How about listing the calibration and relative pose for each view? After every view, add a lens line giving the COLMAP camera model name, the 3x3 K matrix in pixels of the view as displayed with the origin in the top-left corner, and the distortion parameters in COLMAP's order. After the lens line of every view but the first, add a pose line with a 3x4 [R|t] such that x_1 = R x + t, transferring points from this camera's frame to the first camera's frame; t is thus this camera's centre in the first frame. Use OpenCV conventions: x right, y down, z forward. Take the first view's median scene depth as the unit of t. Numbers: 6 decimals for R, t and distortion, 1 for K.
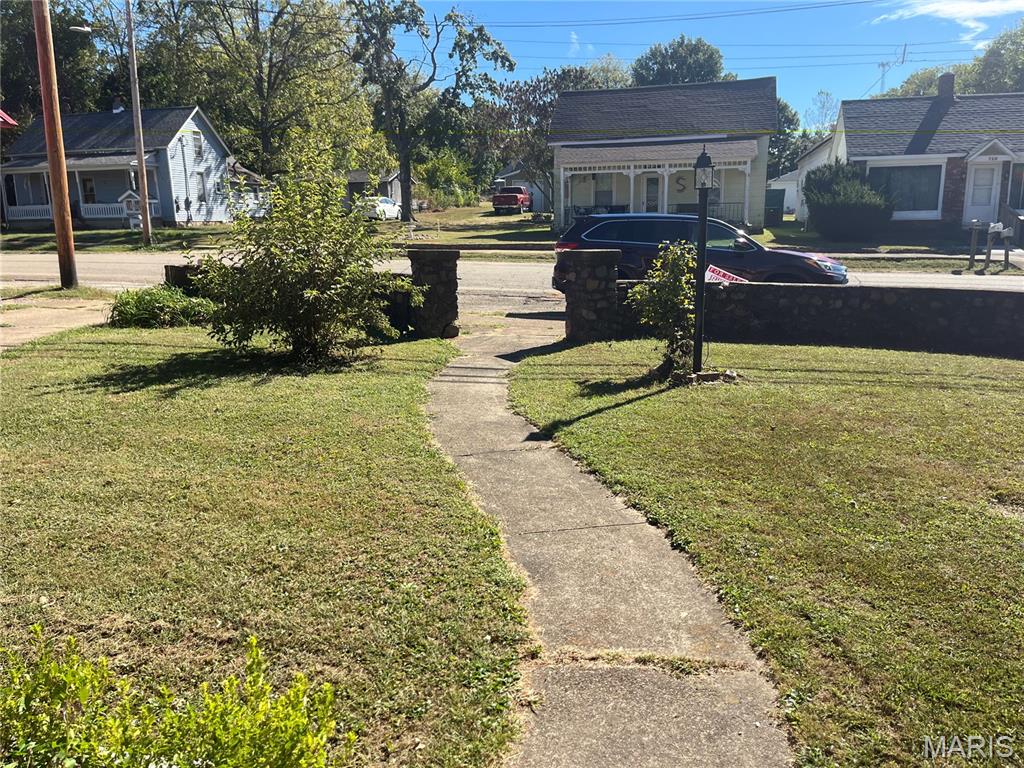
lens RADIAL K [[783.2, 0, 512.0], [0, 783.2, 384.0], [0, 0, 1]] dist [0.012533, -0.002183]
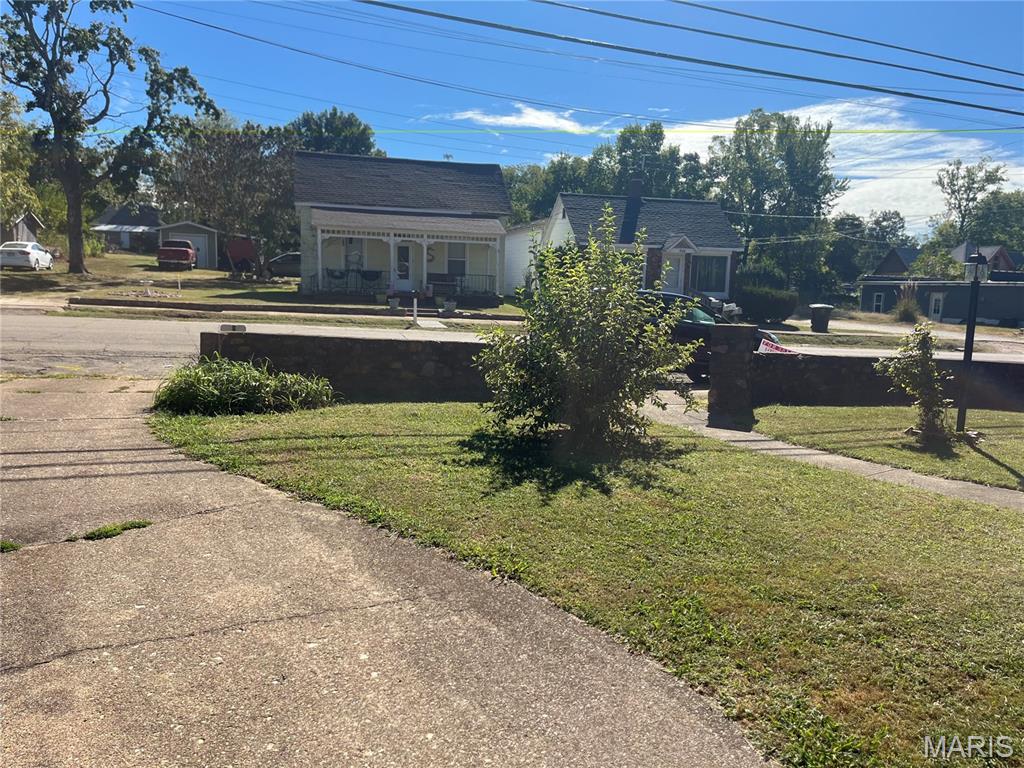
lens RADIAL K [[765.2, 0, 512.0], [0, 765.2, 384.0], [0, 0, 1]] dist [0.089427, -0.125914]
pose [[0.863839, -0.023433, 0.503223, -0.210865], [0.061299, 0.996384, -0.058830, -0.013689], [-0.500025, 0.081667, 0.862152, 0.070524]]
